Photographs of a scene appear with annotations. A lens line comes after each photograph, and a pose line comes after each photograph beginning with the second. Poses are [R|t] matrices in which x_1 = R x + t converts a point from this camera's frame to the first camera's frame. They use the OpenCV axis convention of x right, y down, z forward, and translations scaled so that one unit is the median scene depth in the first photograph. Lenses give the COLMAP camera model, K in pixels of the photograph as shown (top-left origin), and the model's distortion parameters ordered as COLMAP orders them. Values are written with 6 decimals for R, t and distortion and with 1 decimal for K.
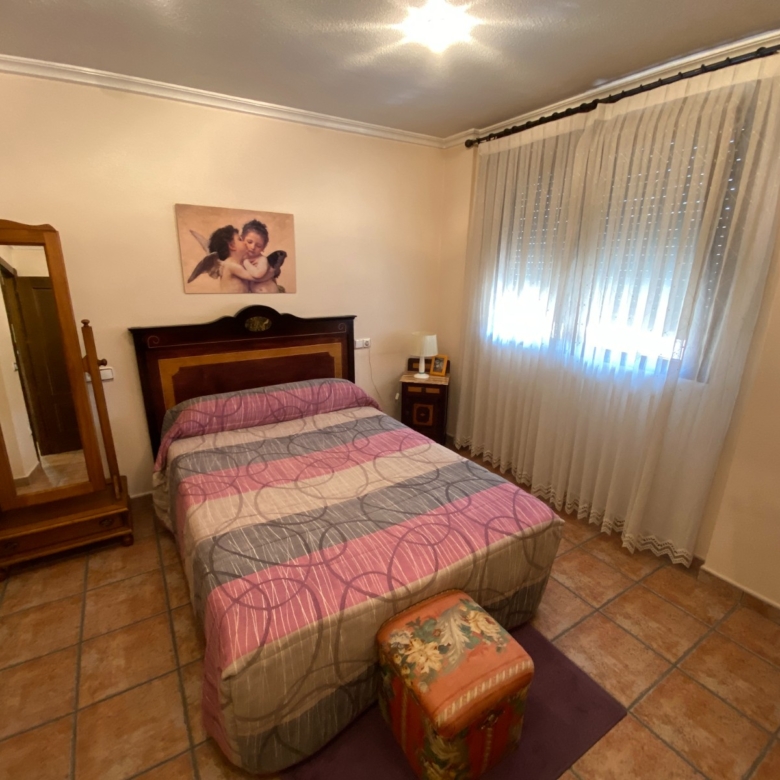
lens RADIAL K [[421.5, 0, 386.6], [0, 421.5, 388.8], [0, 0, 1]] dist [0.026906, -0.025654]
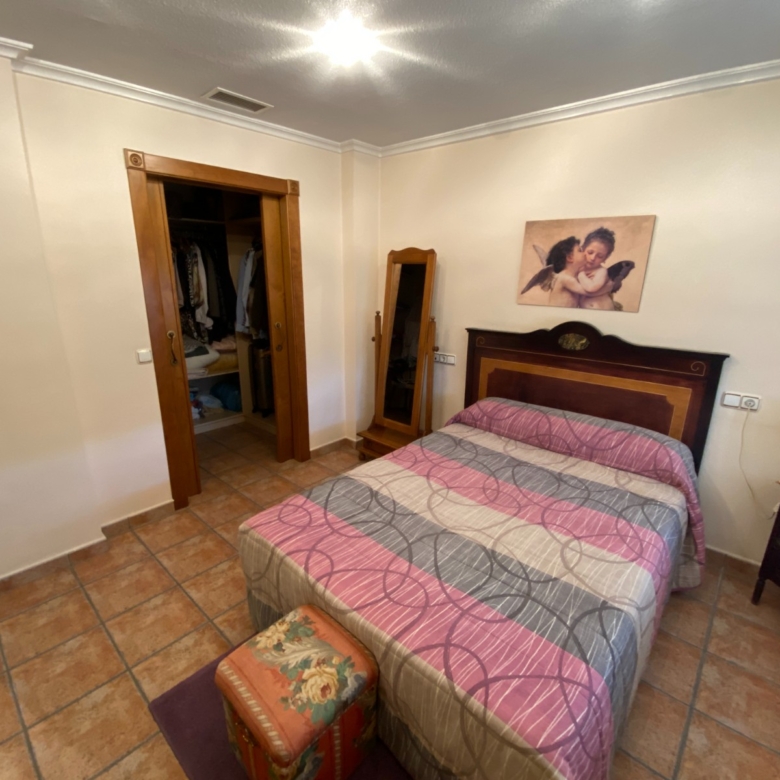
lens RADIAL K [[421.5, 0, 383.1], [0, 421.5, 385.7], [0, 0, 1]] dist [0.026906, -0.025654]
pose [[0.272244, 0.250185, -0.929134, 0.525526], [-0.282014, 0.943950, 0.171543, -0.121914], [0.919974, 0.215327, 0.327540, 0.398781]]
